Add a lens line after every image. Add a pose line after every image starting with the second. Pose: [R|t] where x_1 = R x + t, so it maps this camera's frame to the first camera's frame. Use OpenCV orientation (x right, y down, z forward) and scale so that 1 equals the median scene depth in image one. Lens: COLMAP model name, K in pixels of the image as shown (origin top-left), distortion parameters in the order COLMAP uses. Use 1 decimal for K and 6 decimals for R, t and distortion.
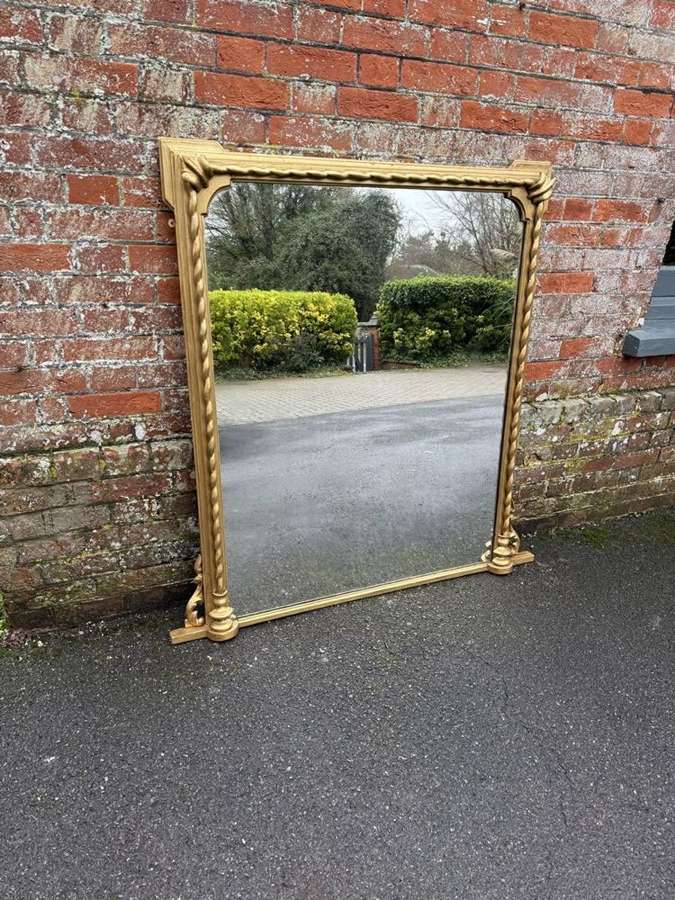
lens RADIAL K [[630.2, 0, 343.4], [0, 630.2, 451.4], [0, 0, 1]] dist [0.002483, -0.012579]
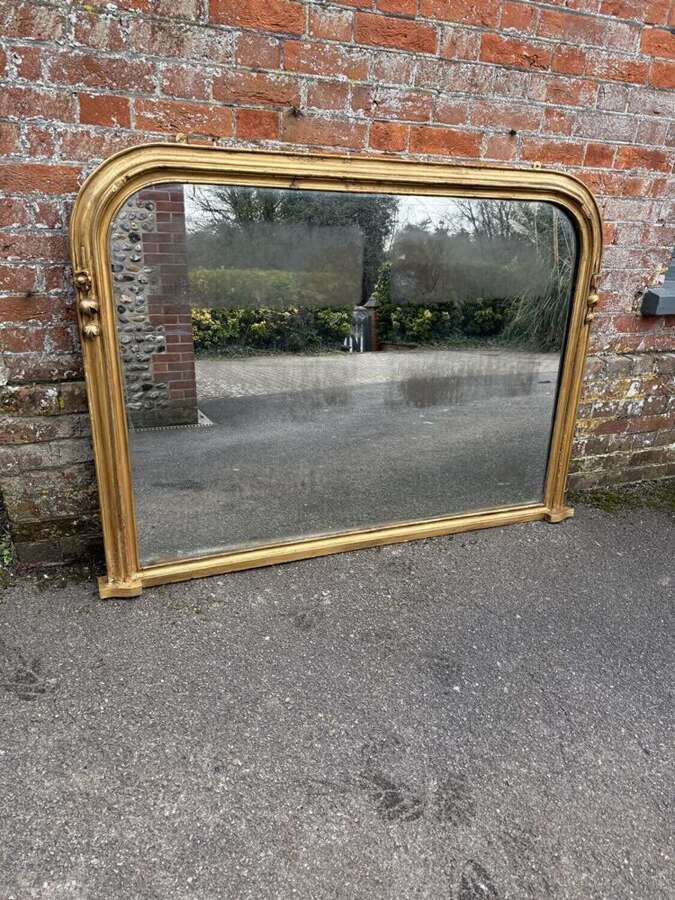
lens RADIAL K [[630.2, 0, 340.7], [0, 630.2, 459.1], [0, 0, 1]] dist [0.002483, -0.012579]
pose [[0.999273, 0.027233, -0.026686, 0.013025], [-0.026668, 0.999418, 0.021292, 0.087283], [0.027251, -0.020565, 0.999417, 0.008826]]
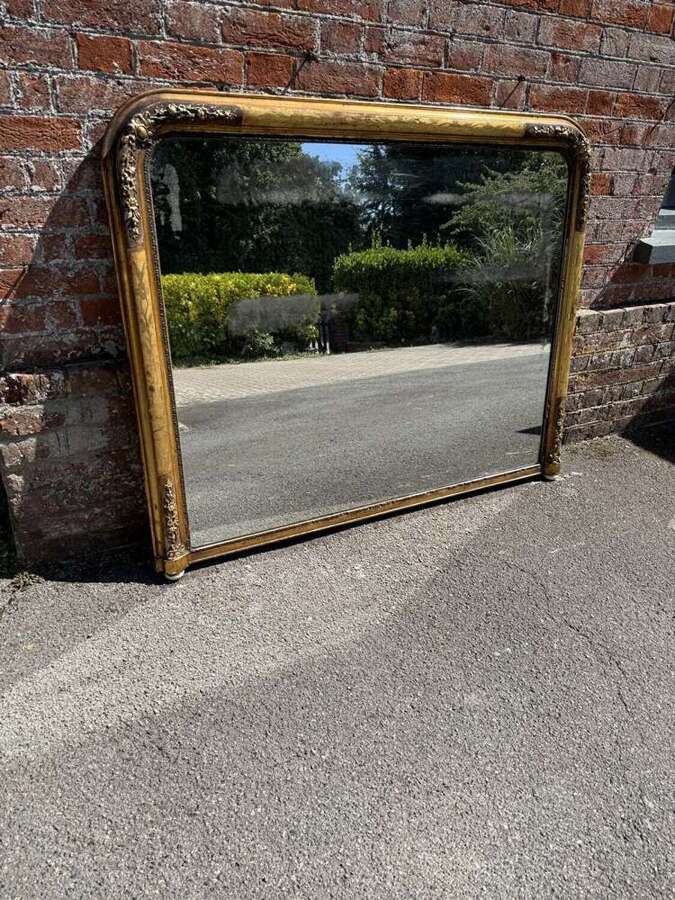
lens RADIAL K [[630.2, 0, 342.8], [0, 630.2, 455.3], [0, 0, 1]] dist [0.002483, -0.012579]
pose [[0.995593, -0.041257, 0.084220, -0.140856], [0.034941, 0.996561, 0.075142, 0.075359], [-0.087031, -0.071868, 0.993610, 0.052340]]
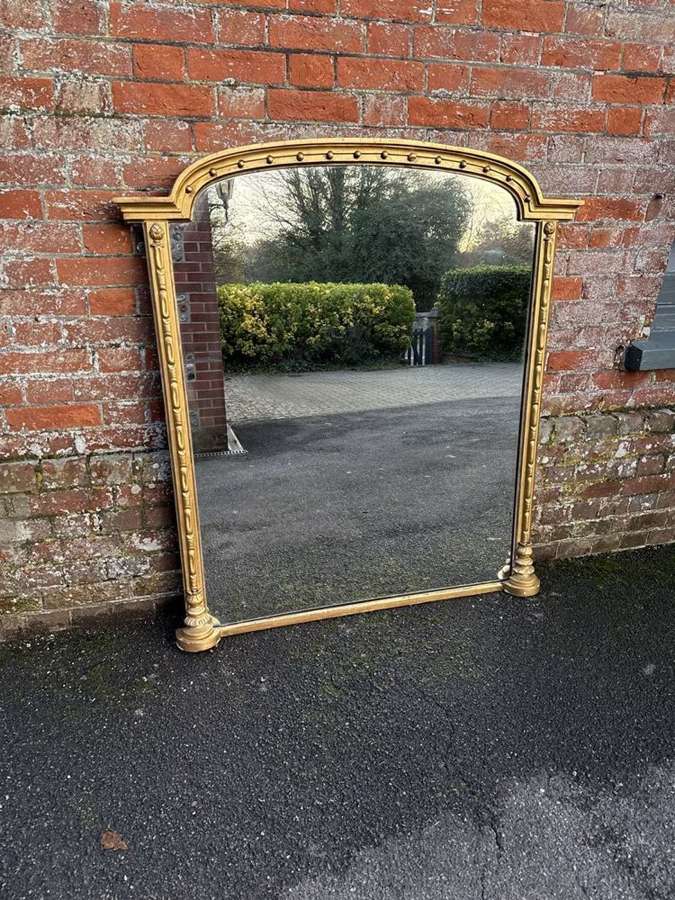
lens RADIAL K [[630.2, 0, 342.5], [0, 630.2, 454.6], [0, 0, 1]] dist [0.002483, -0.012579]
pose [[0.990029, 0.013319, -0.140233, 0.230813], [-0.017781, 0.999373, -0.030619, 0.006572], [0.139737, 0.032807, 0.989645, 0.074708]]
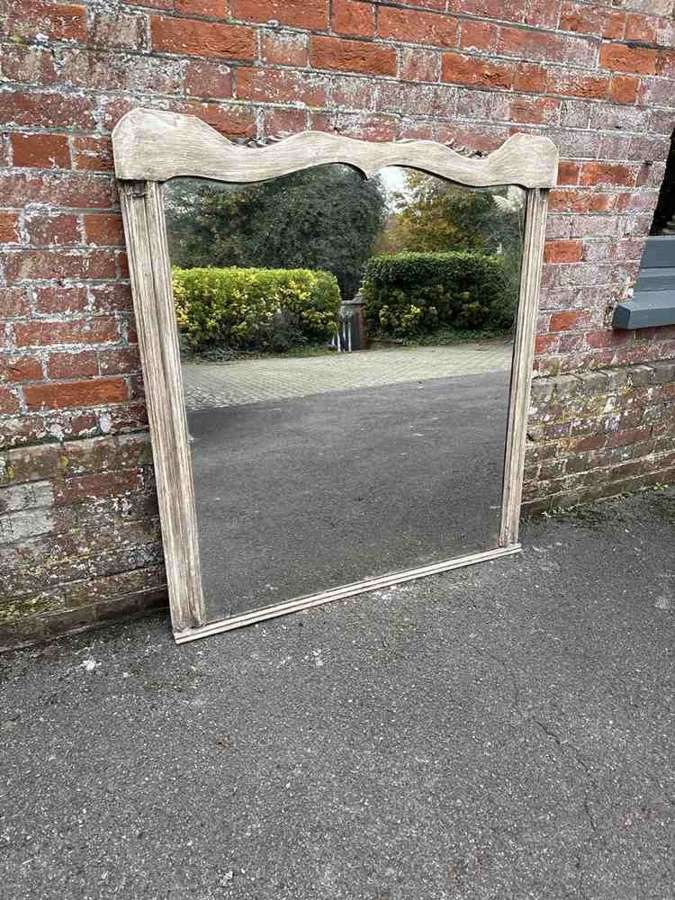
lens RADIAL K [[630.2, 0, 341.6], [0, 630.2, 453.1], [0, 0, 1]] dist [0.002483, -0.012579]
pose [[0.998103, -0.042349, 0.044697, -0.026829], [0.042207, 0.999100, 0.004100, 0.021552], [-0.044830, -0.002206, 0.998992, 0.080468]]
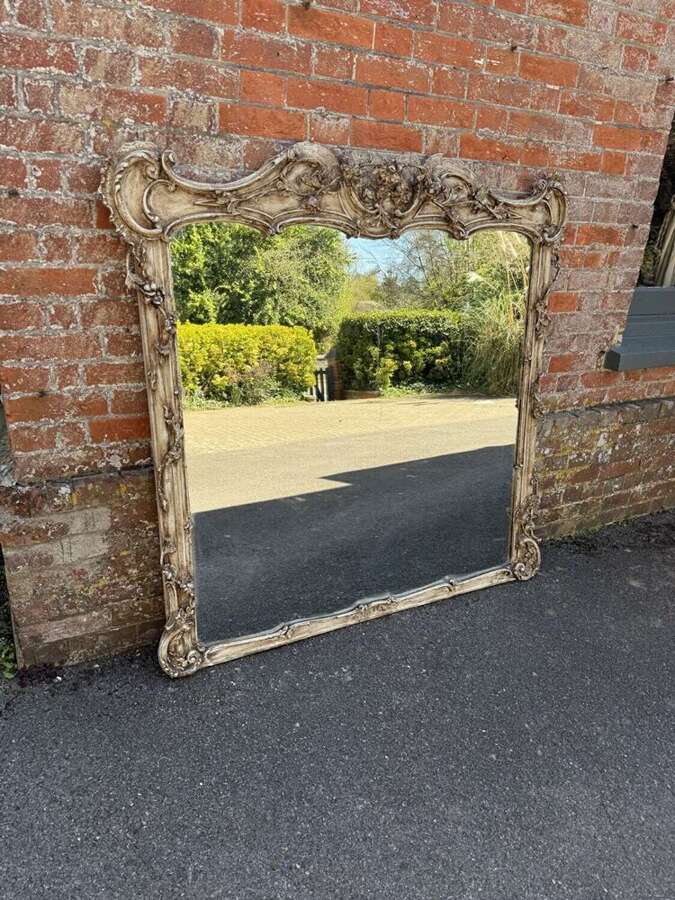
lens RADIAL K [[630.2, 0, 336.7], [0, 630.2, 444.5], [0, 0, 1]] dist [0.002483, -0.012579]
pose [[0.996336, -0.032633, 0.079051, -0.122866], [0.037062, 0.997786, -0.055218, 0.017670], [-0.077074, 0.057945, 0.995340, -0.011530]]
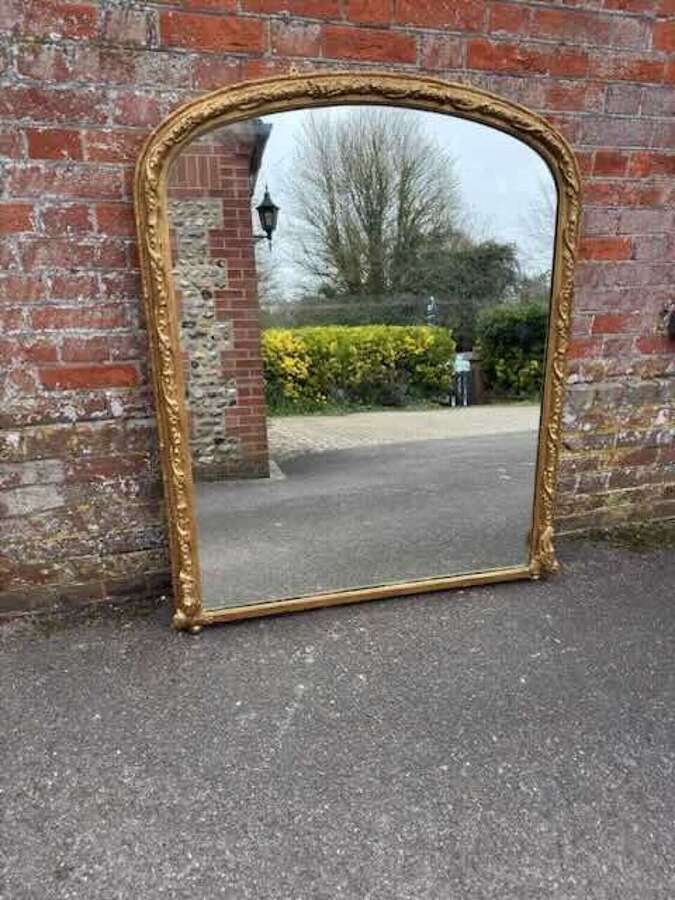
lens RADIAL K [[630.2, 0, 341.1], [0, 630.2, 454.0], [0, 0, 1]] dist [0.002483, -0.012579]
pose [[0.993875, 0.017364, -0.109134, 0.117796], [-0.017507, 0.999847, -0.000355, 0.032852], [0.109111, 0.002263, 0.994027, 0.100641]]
